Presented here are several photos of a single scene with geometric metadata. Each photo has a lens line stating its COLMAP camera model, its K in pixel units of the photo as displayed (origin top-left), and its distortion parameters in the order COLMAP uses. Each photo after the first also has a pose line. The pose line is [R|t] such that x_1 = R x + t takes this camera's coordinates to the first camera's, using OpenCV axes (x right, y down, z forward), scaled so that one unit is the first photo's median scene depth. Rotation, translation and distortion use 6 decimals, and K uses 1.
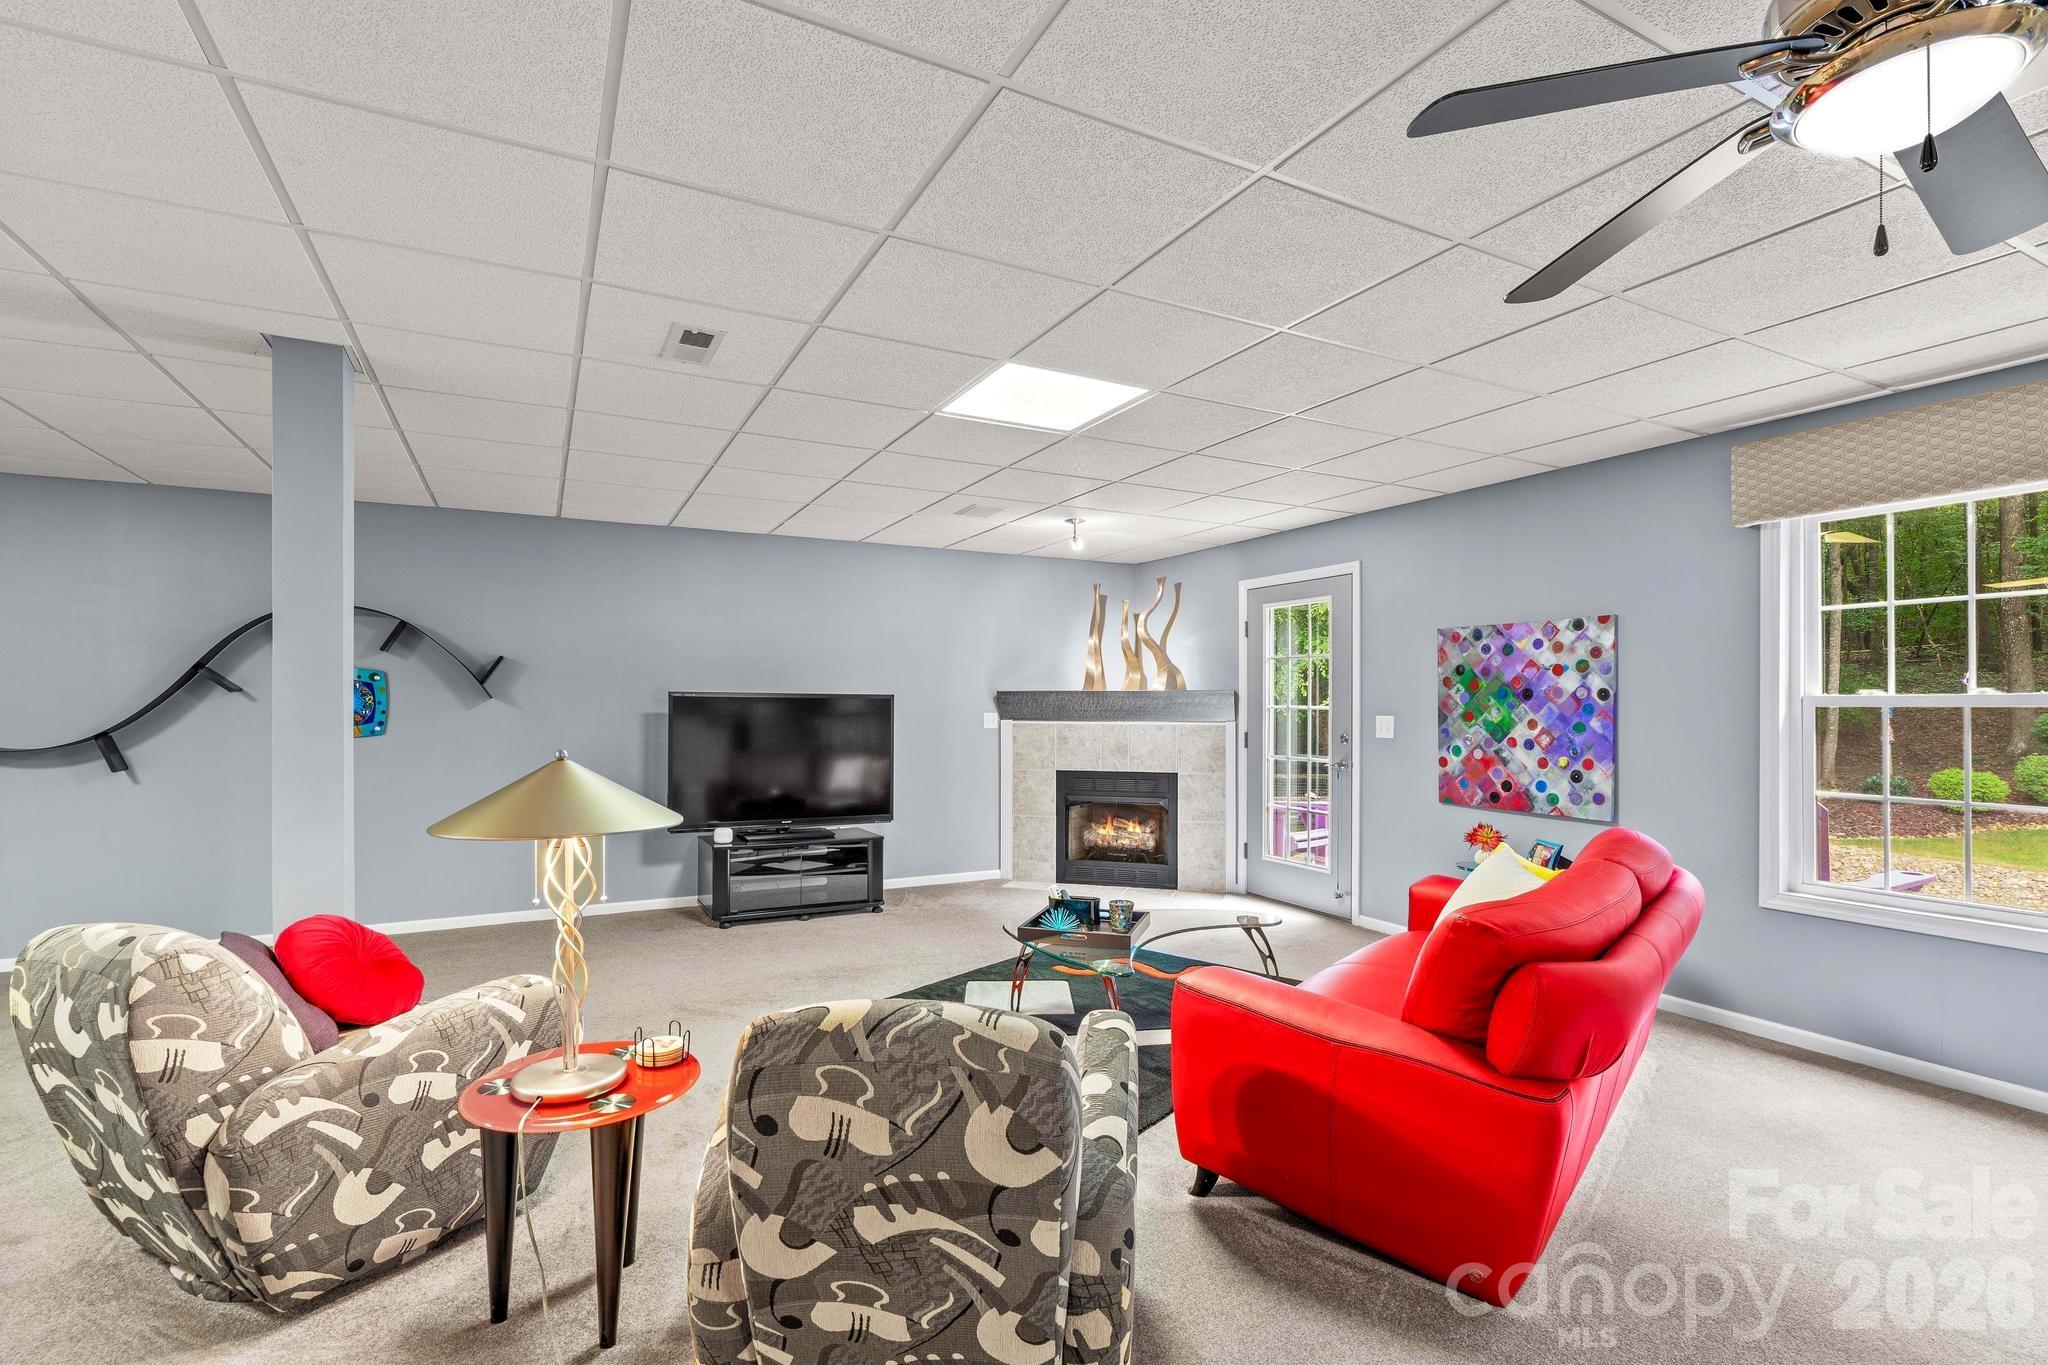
lens RADIAL K [[950.5, 0, 1024.0], [0, 950.5, 682.5], [0, 0, 1]] dist [-0.002709, 0.000239]
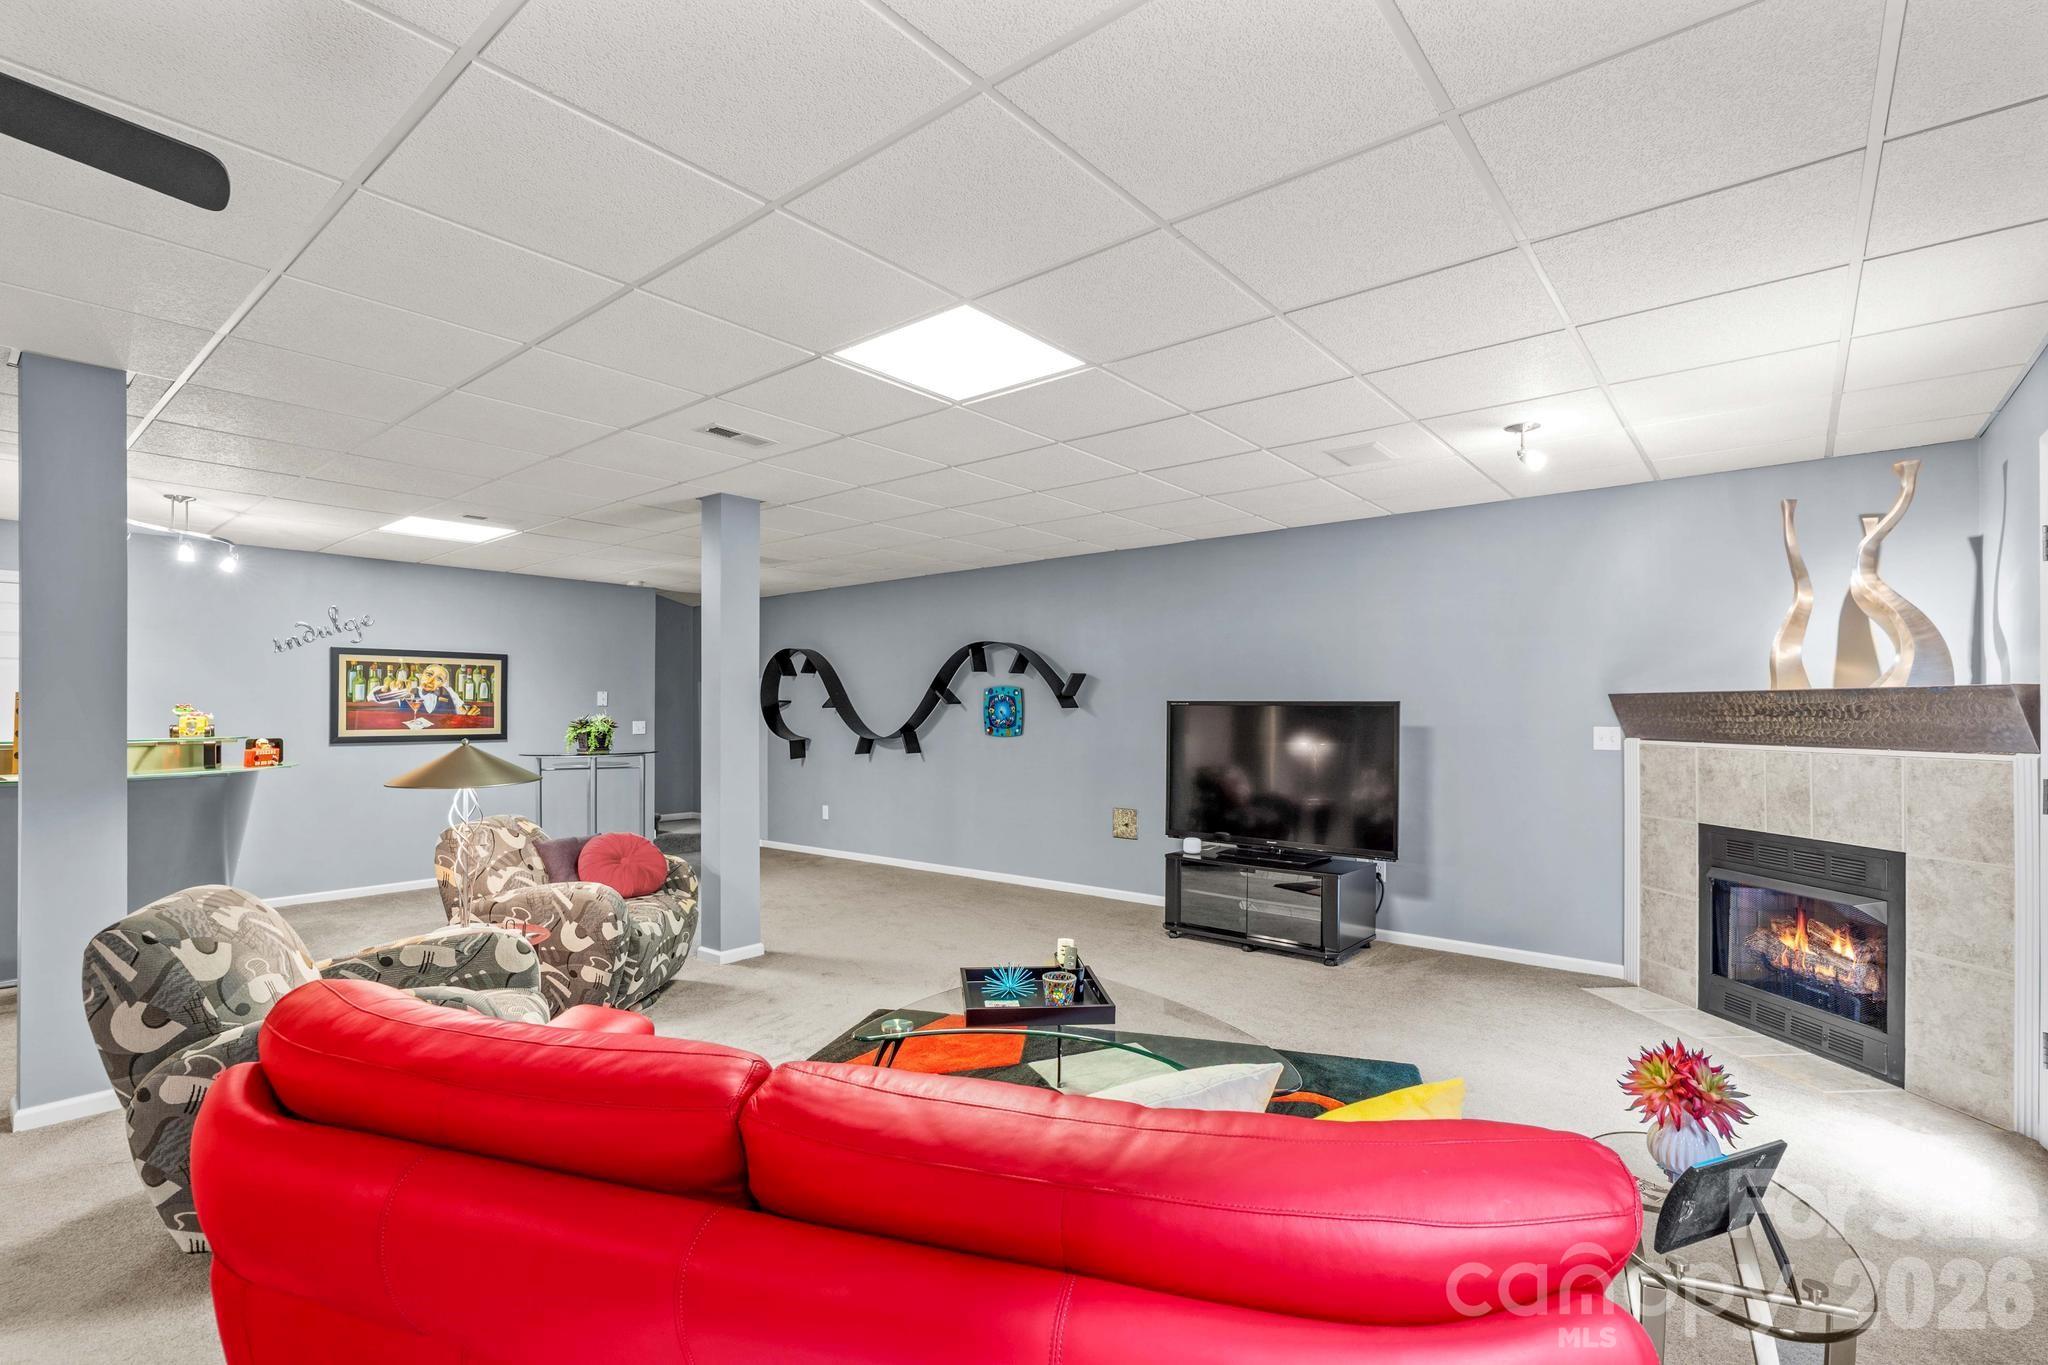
lens RADIAL K [[932.6, 0, 1014.1], [0, 932.6, 702.5], [0, 0, 1]] dist [-0.004052, 0.000462]
pose [[0.379680, -0.008843, -0.925075, 0.584288], [0.018473, 0.999827, -0.001975, 0.011885], [0.924933, -0.016339, 0.379778, 0.521455]]
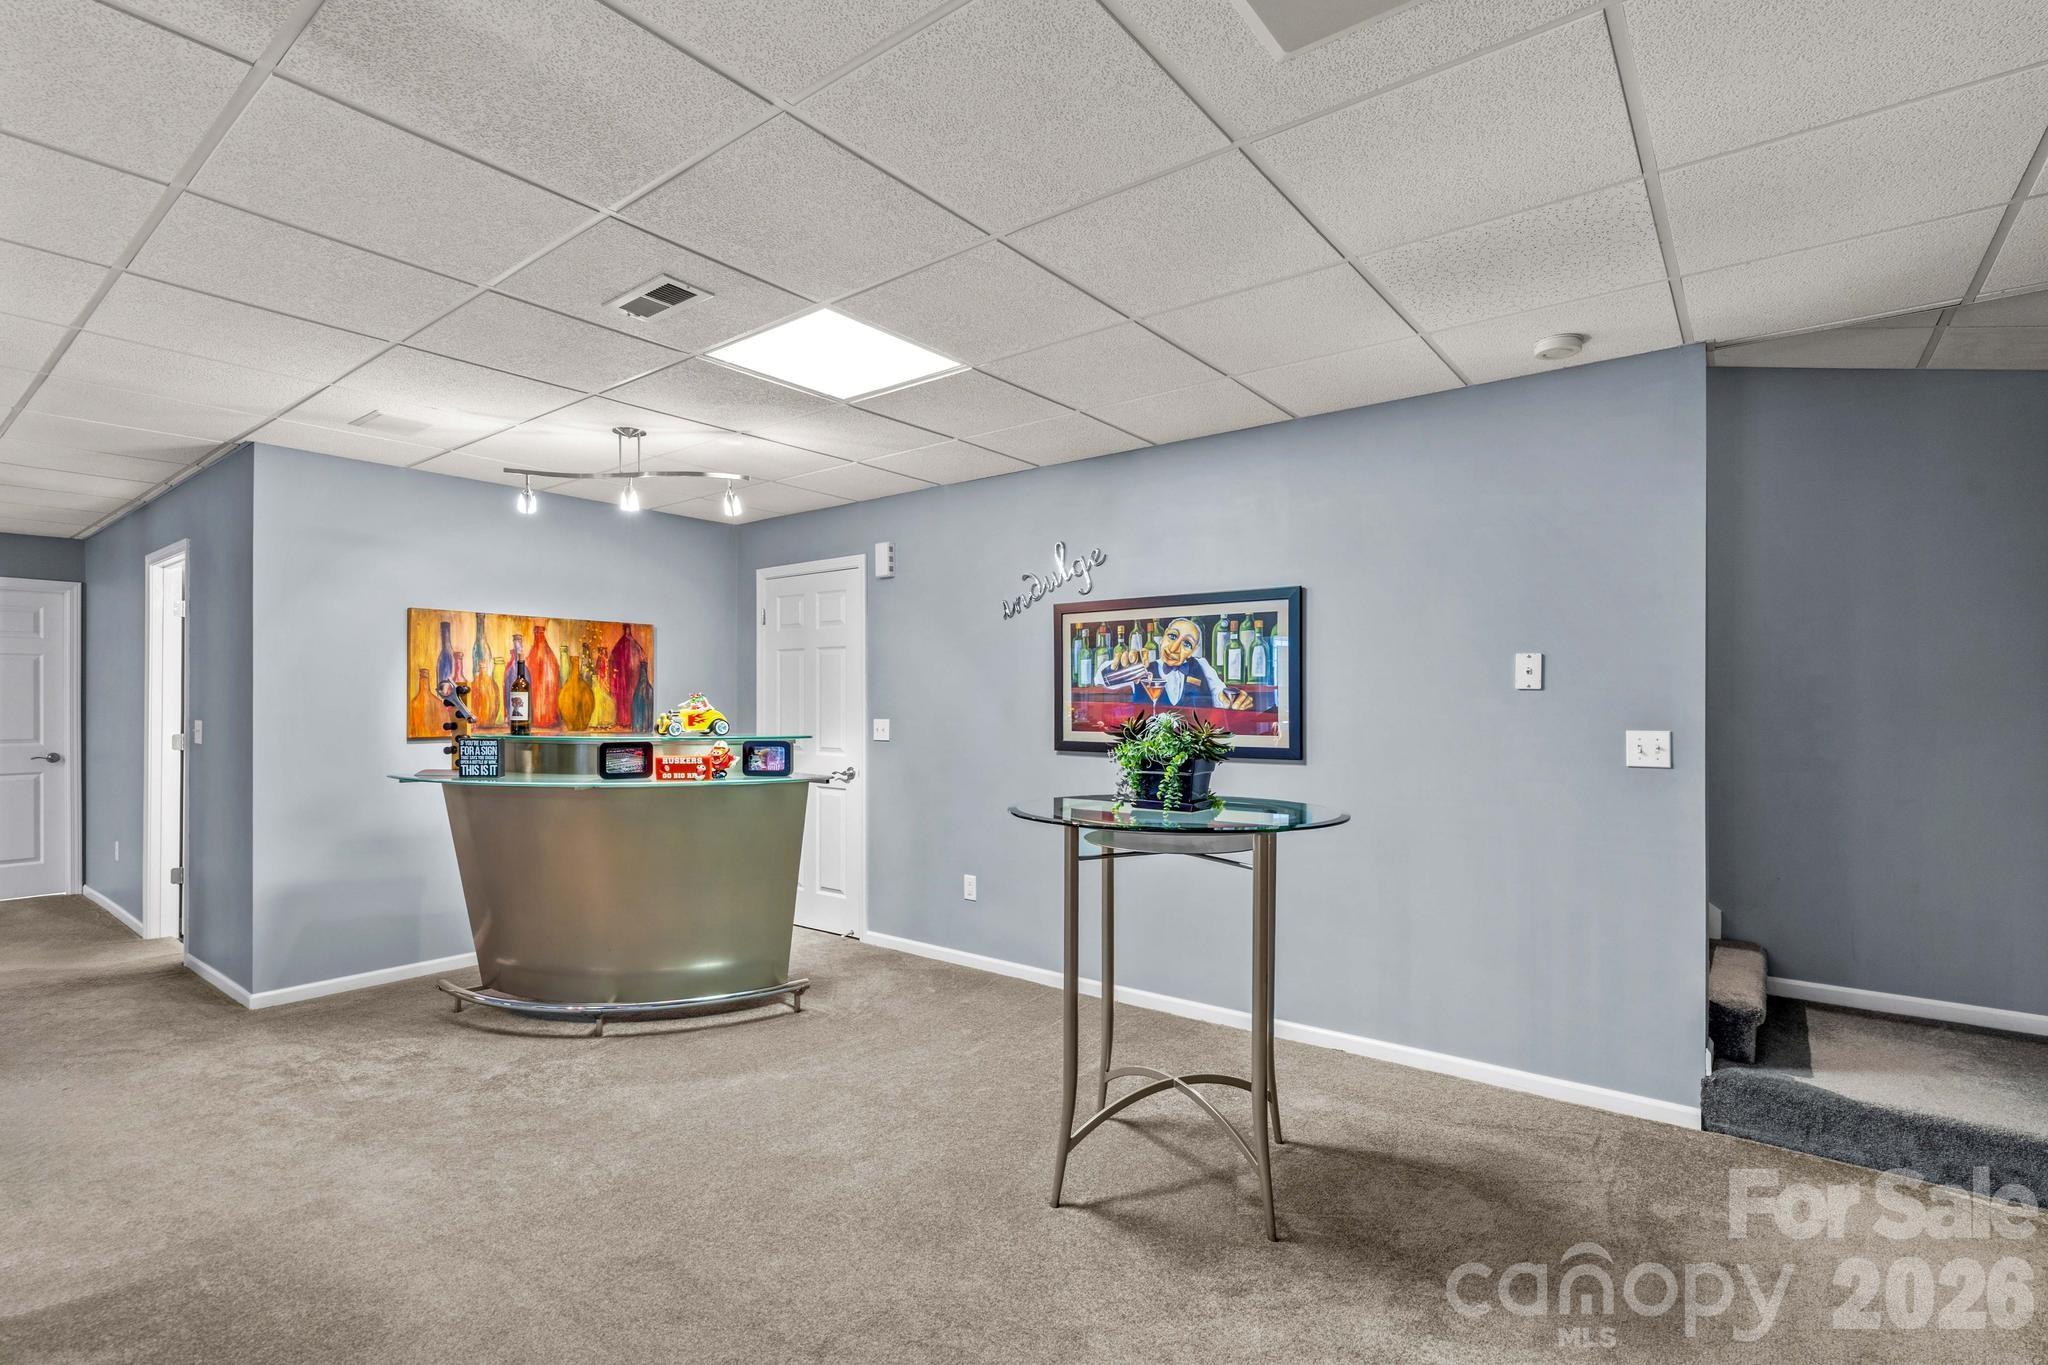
lens RADIAL K [[954.0, 0, 992.7], [0, 954.0, 692.4], [0, 0, 1]] dist [0.000525, 0.000215]
pose [[-0.914864, -0.001645, -0.403758, -0.611469], [0.009292, 0.999641, -0.025128, 0.016927], [0.403654, -0.026740, -0.914521, 0.930113]]
